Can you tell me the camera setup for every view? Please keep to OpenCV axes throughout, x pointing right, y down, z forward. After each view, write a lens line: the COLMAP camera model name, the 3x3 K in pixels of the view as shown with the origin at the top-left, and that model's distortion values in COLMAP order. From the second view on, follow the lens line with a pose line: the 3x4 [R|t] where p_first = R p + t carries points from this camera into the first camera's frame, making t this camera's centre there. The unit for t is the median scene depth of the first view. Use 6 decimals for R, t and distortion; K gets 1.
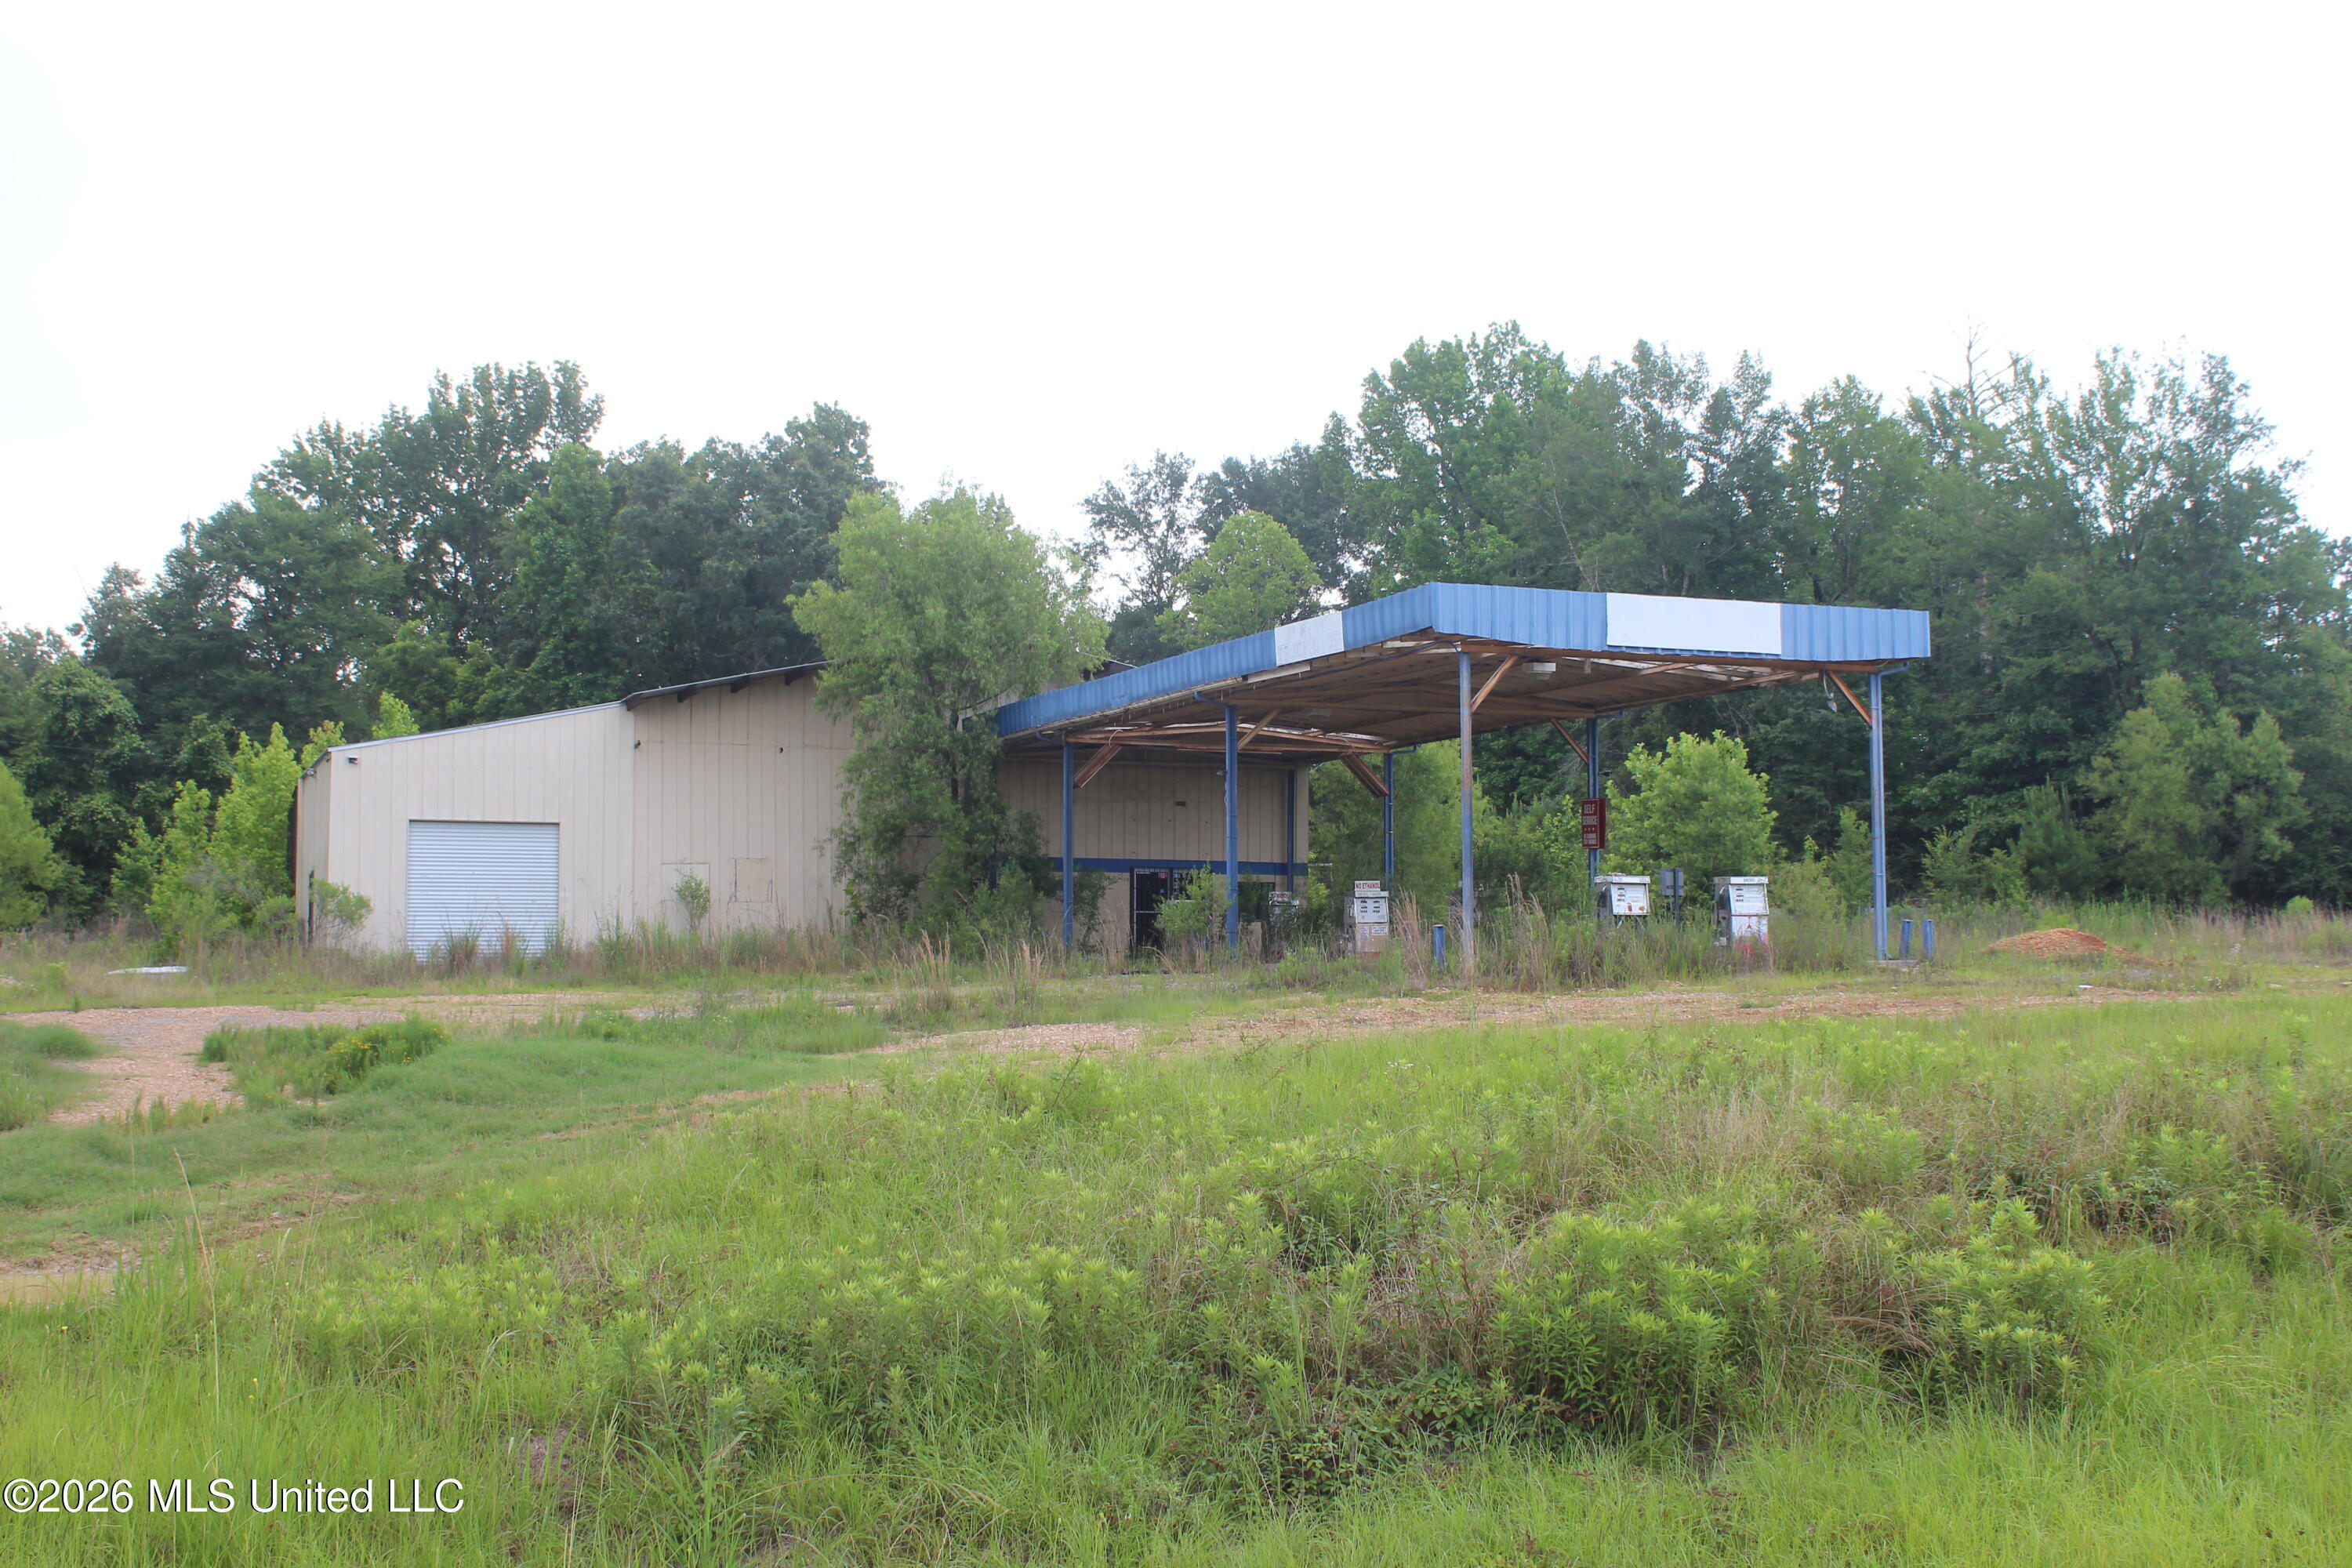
lens RADIAL K [[2513.0, 0, 1176.0], [0, 2513.0, 784.0], [0, 0, 1]] dist [-0.094477, 0.012151]
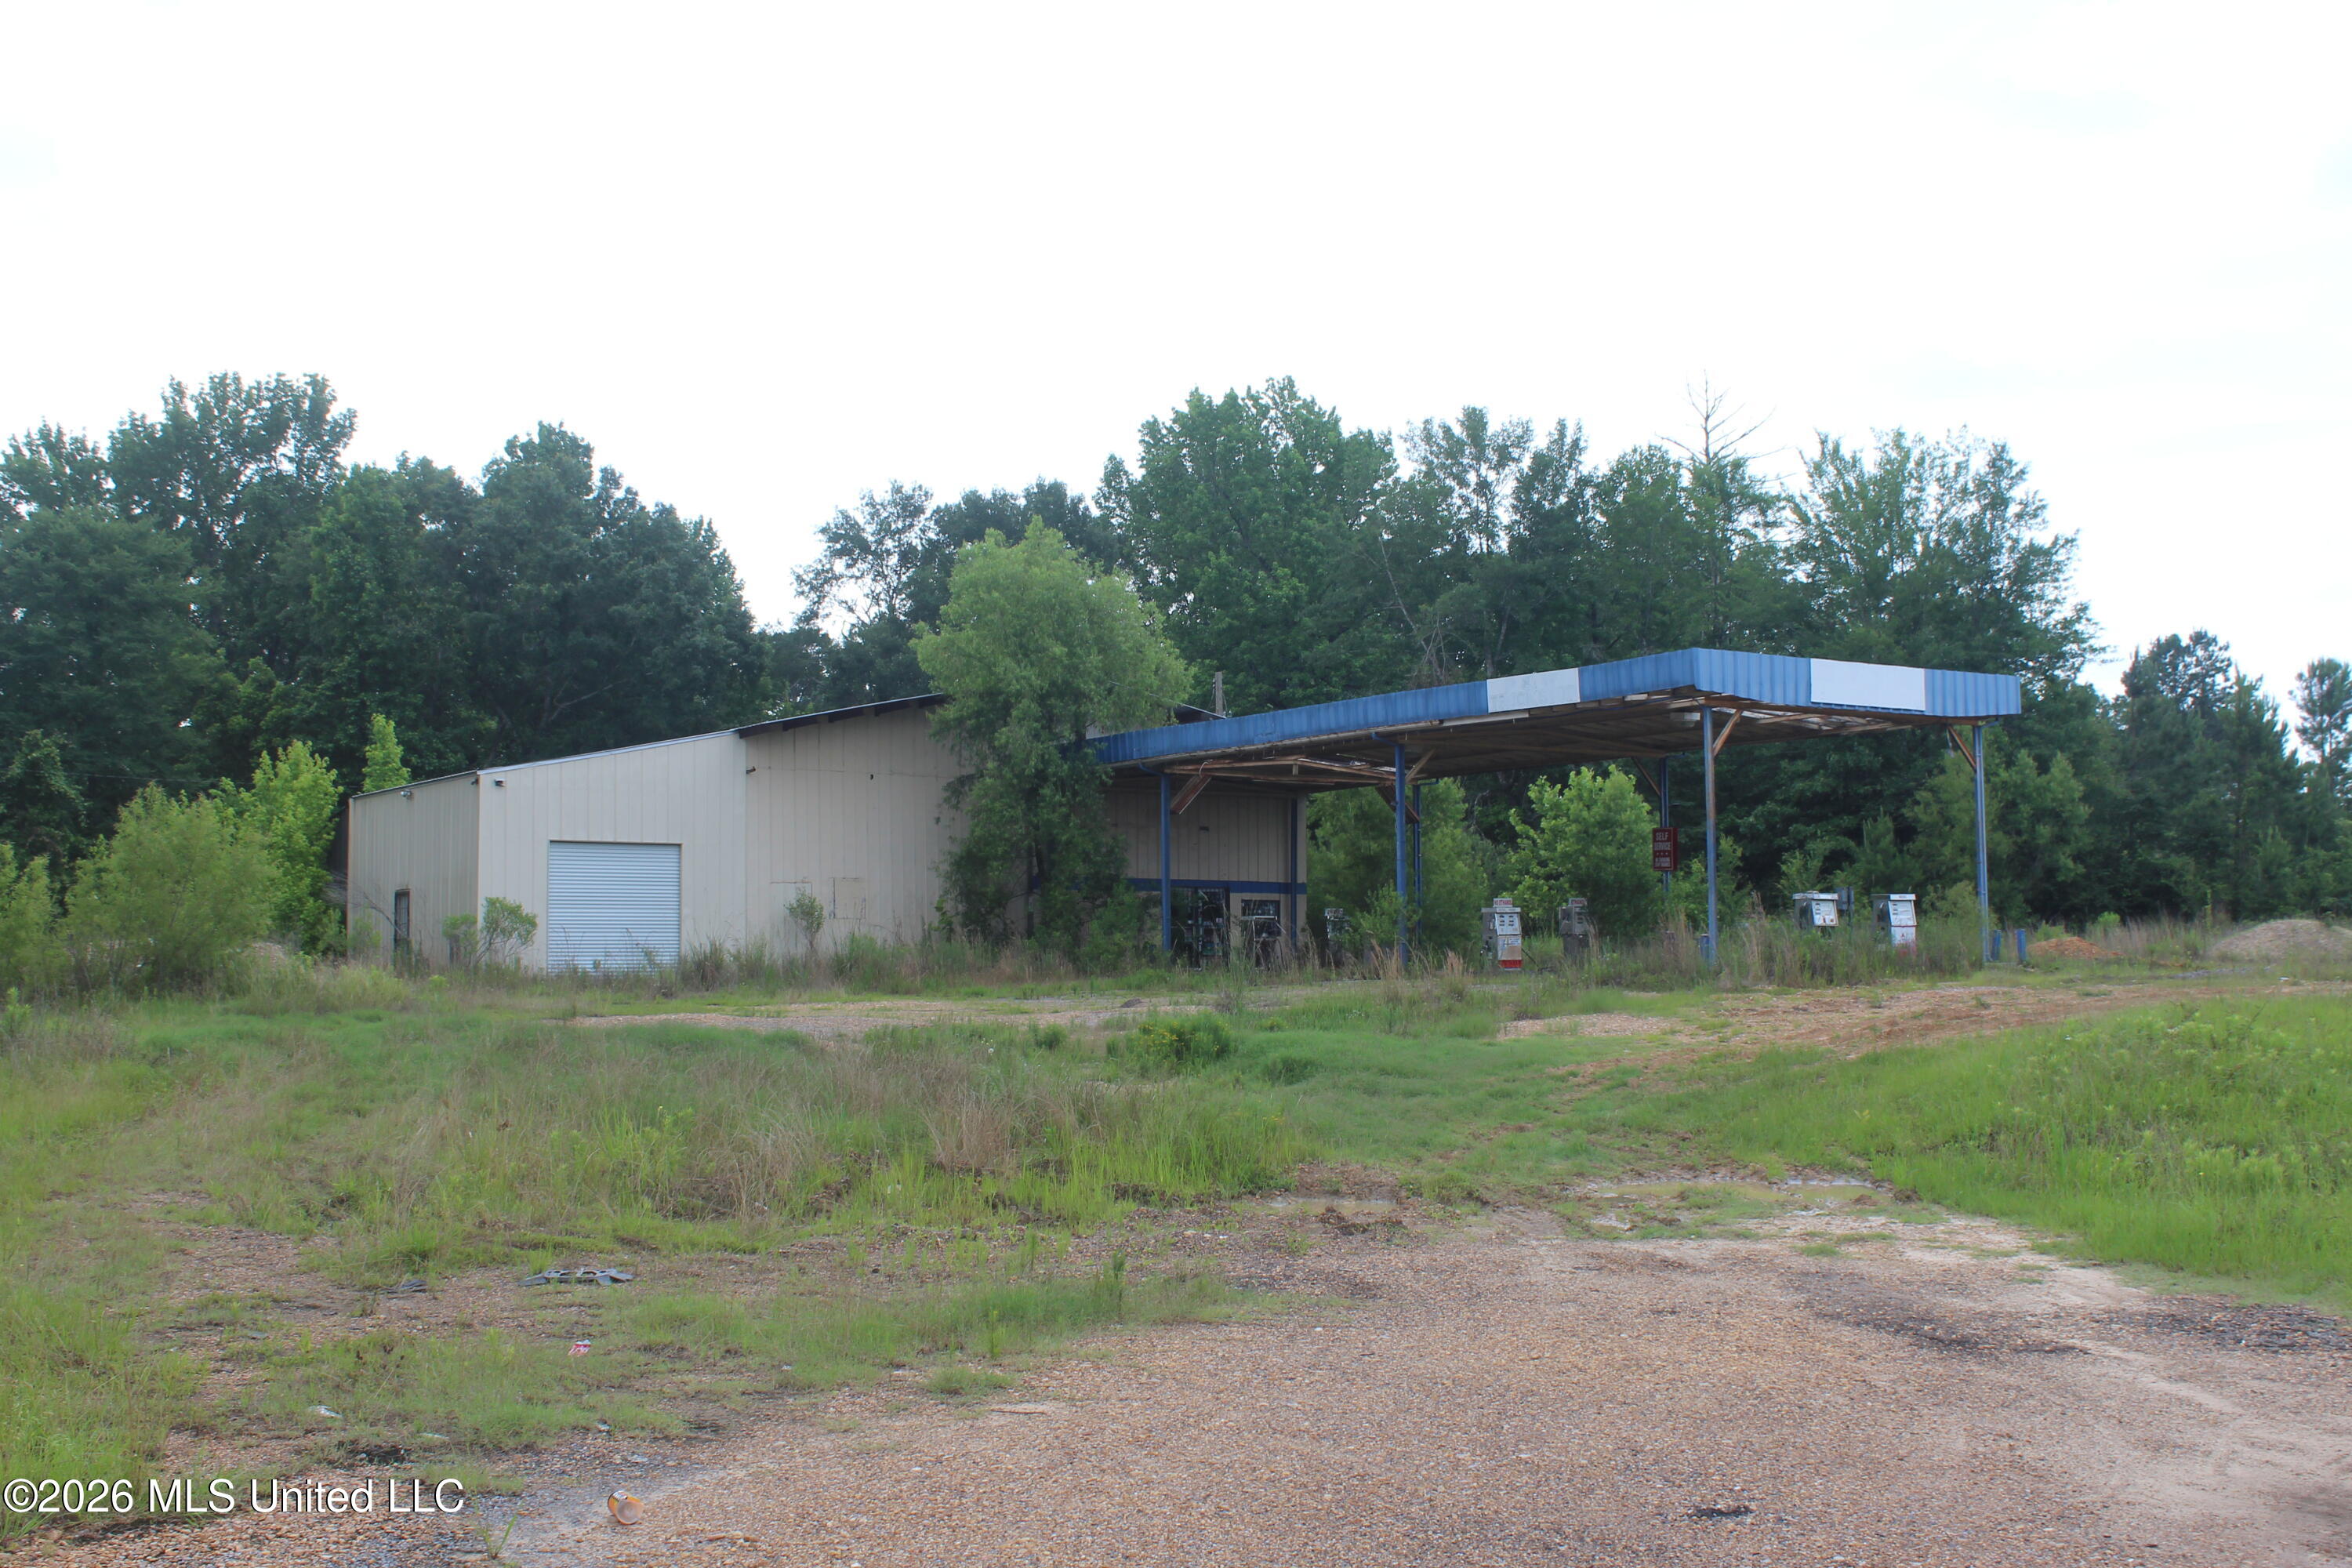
lens RADIAL K [[2513.0, 0, 1176.0], [0, 2513.0, 784.0], [0, 0, 1]] dist [-0.094477, 0.012151]
pose [[0.978550, 0.009285, 0.205798, -0.190554], [-0.007664, 0.999933, -0.008674, -0.001607], [-0.205865, 0.006911, 0.978556, -0.057210]]
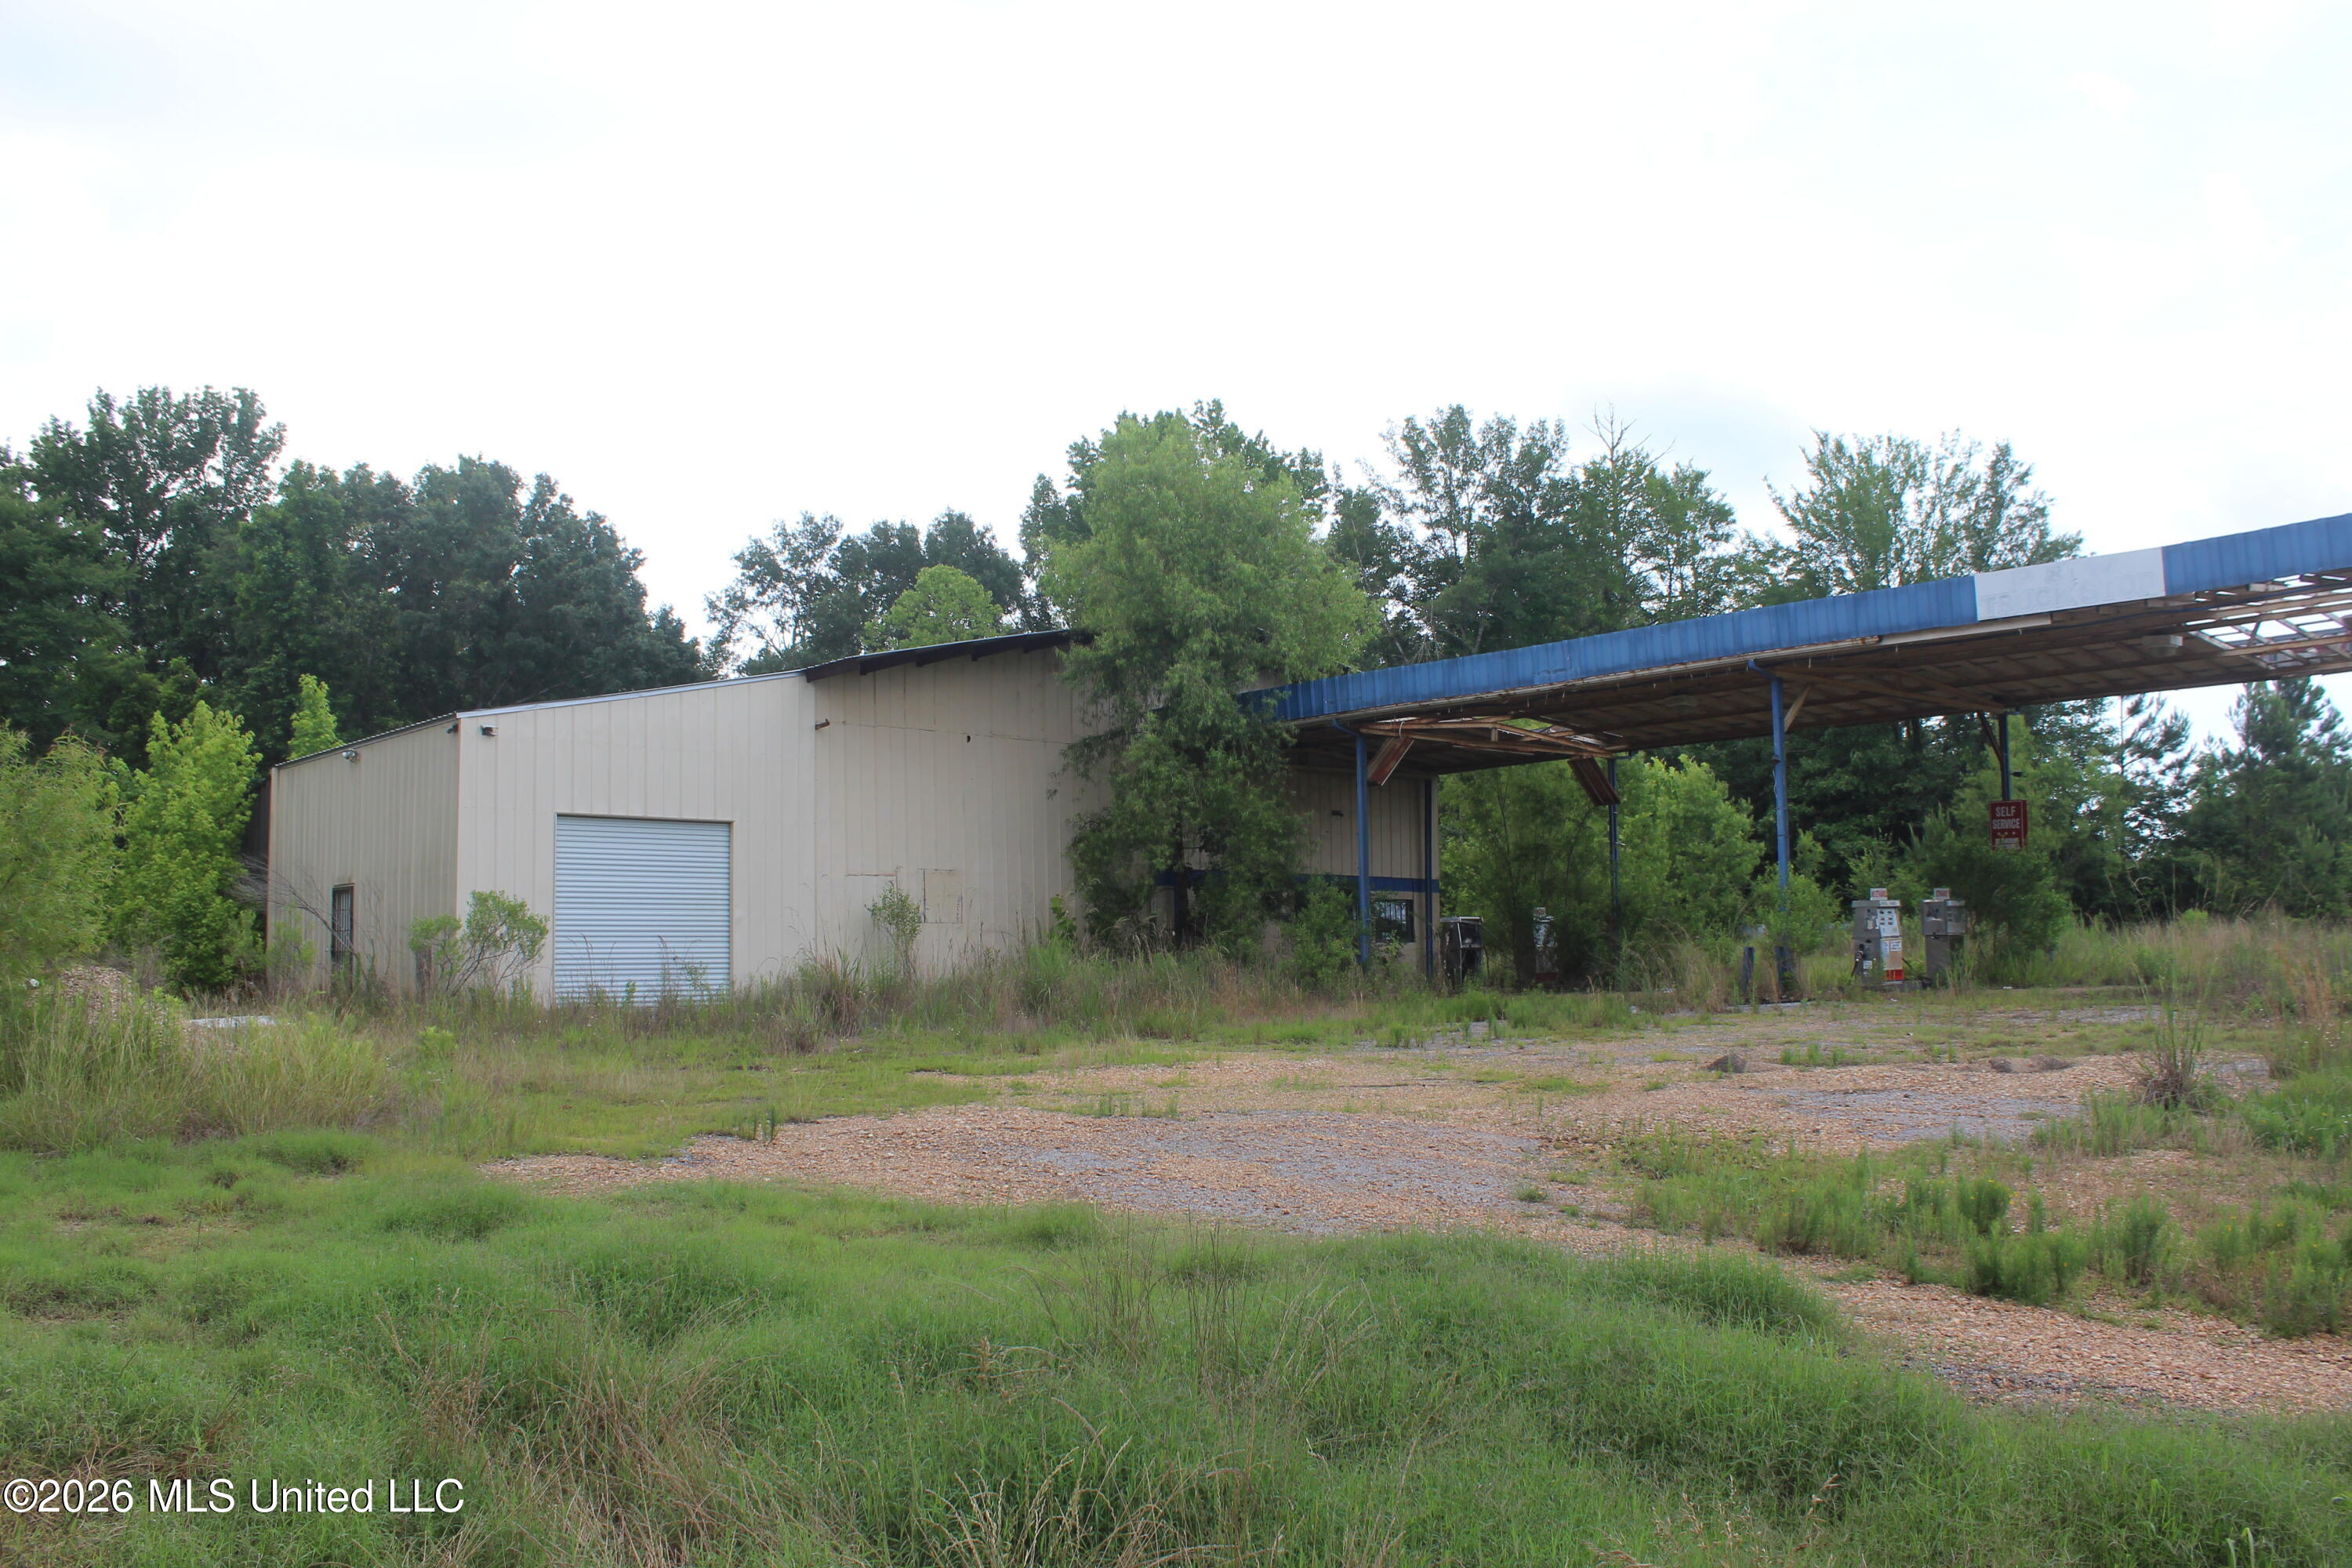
lens RADIAL K [[1952.8, 0, 1176.0], [0, 1952.8, 784.0], [0, 0, 1]] dist [-0.163402, 0.151017]
pose [[0.946110, 0.017375, 0.323379, -0.227839], [-0.008266, 0.999530, -0.029521, 0.014981], [-0.323740, 0.025257, 0.945809, 0.282132]]
